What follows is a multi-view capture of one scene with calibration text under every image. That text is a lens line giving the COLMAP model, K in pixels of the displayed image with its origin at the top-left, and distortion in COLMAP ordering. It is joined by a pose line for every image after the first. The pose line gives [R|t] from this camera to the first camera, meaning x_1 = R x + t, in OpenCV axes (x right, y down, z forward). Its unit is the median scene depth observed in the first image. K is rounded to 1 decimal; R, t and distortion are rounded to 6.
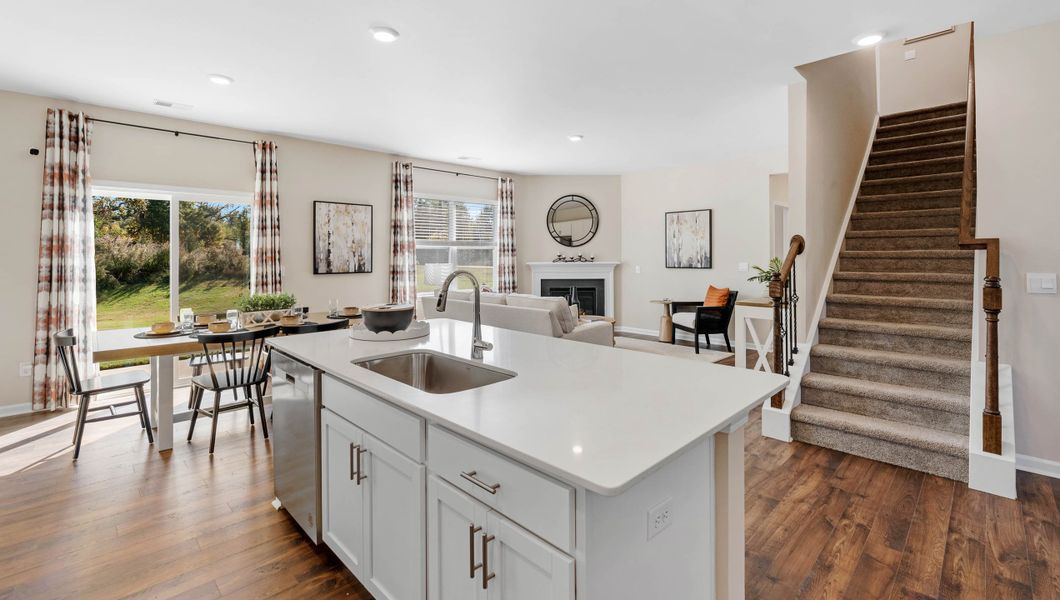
lens RADIAL K [[464.1, 0, 529.3], [0, 464.1, 251.0], [0, 0, 1]] dist [-0.004876, -0.000925]
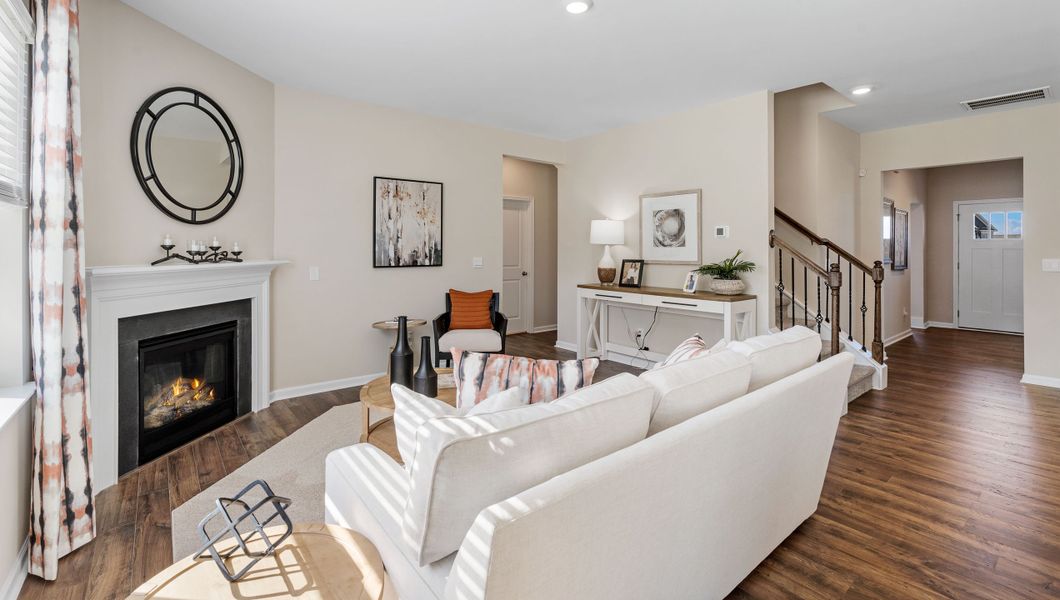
lens RADIAL K [[462.0, 0, 531.5], [0, 462.0, 255.9], [0, 0, 1]] dist [-0.003424, 0.000004]
pose [[0.099723, -0.014193, 0.994914, -0.377358], [-0.012202, 0.999806, 0.015486, 0.011613], [-0.994940, -0.013684, 0.099530, 0.970799]]
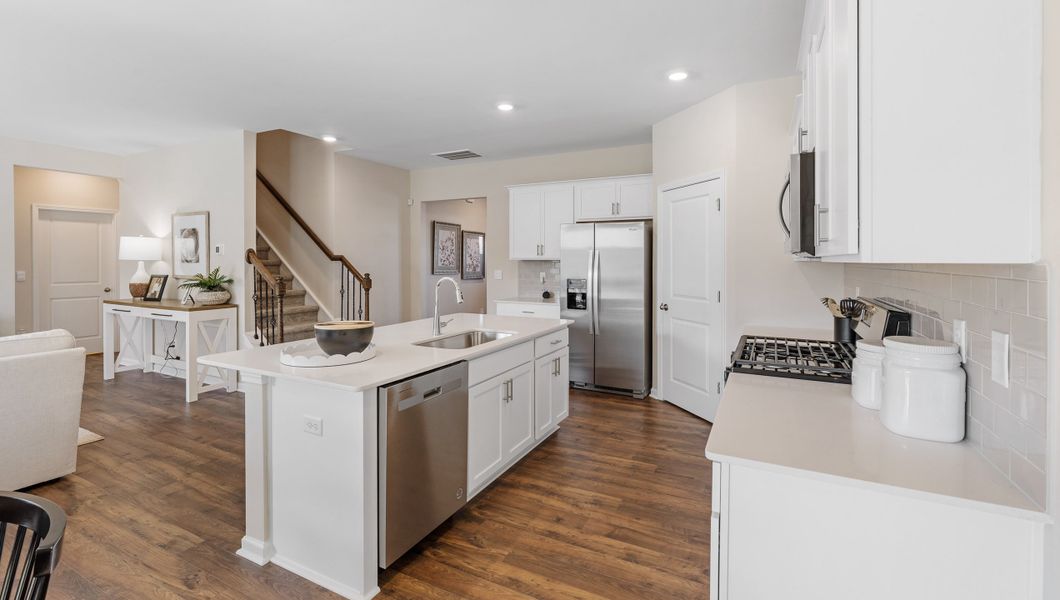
lens RADIAL K [[458.1, 0, 530.4], [0, 458.1, 262.8], [0, 0, 1]] dist [-0.001830, -0.000271]
pose [[-0.315149, -0.004939, 0.949029, -0.597536], [-0.007109, 0.999971, 0.002843, -0.002371], [-0.949015, -0.005850, -0.315175, 0.433465]]
